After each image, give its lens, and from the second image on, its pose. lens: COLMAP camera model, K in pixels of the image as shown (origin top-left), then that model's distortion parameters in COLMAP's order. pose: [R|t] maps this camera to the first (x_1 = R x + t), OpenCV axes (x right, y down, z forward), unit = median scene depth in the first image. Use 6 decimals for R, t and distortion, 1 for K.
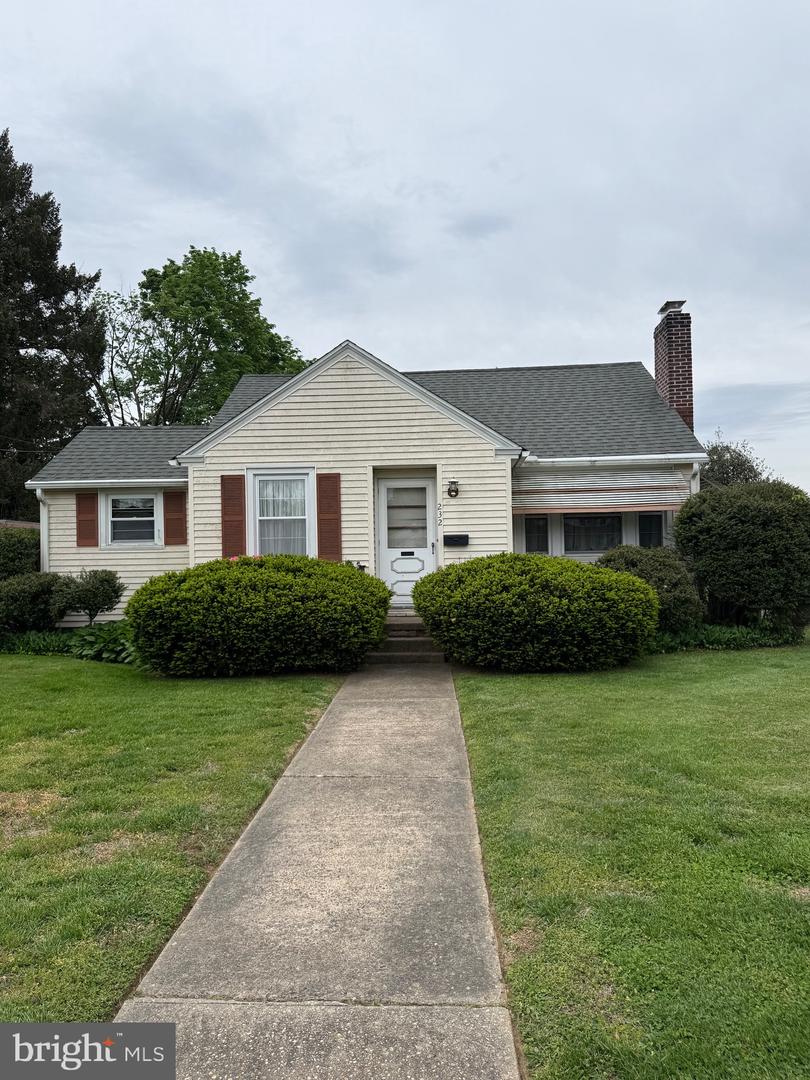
lens RADIAL K [[783.7, 0, 405.2], [0, 783.7, 543.6], [0, 0, 1]] dist [0.066702, -0.000541]
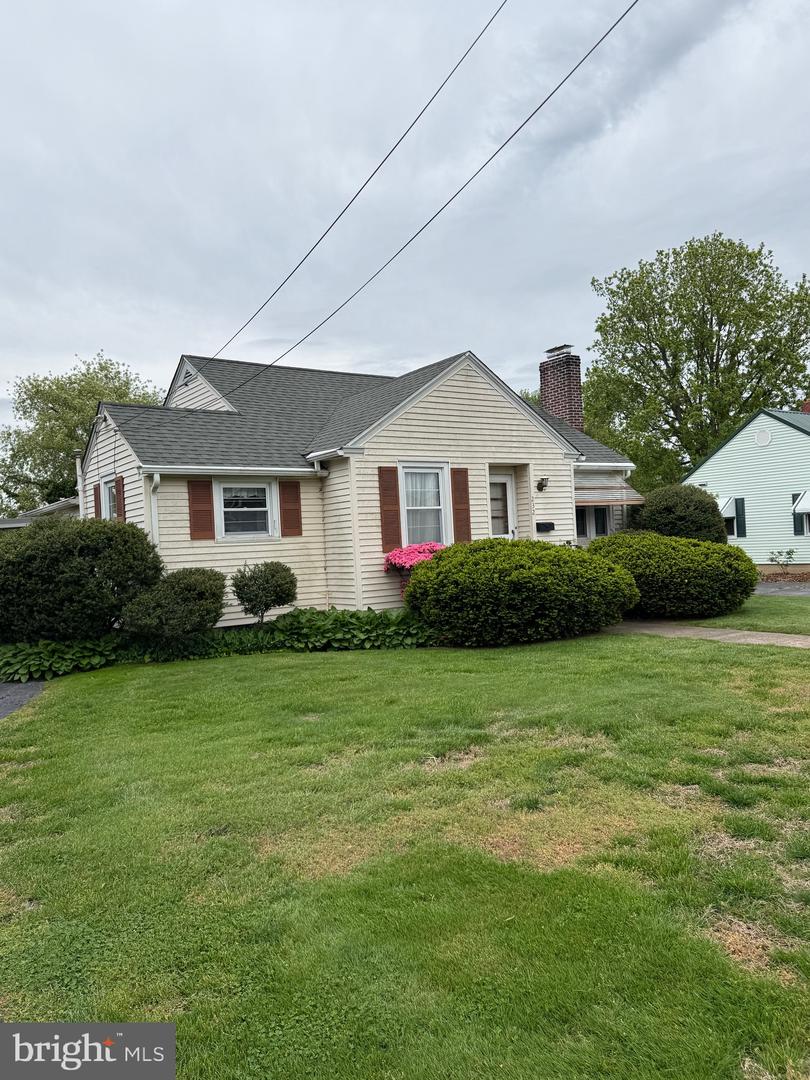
lens RADIAL K [[821.2, 0, 405.0], [0, 821.2, 539.2], [0, 0, 1]] dist [0.083010, 0.000759]
pose [[0.790895, -0.017722, 0.611695, -0.871011], [0.025503, 0.999667, -0.004012, 0.014274], [-0.611420, 0.018773, 0.791083, 0.123141]]
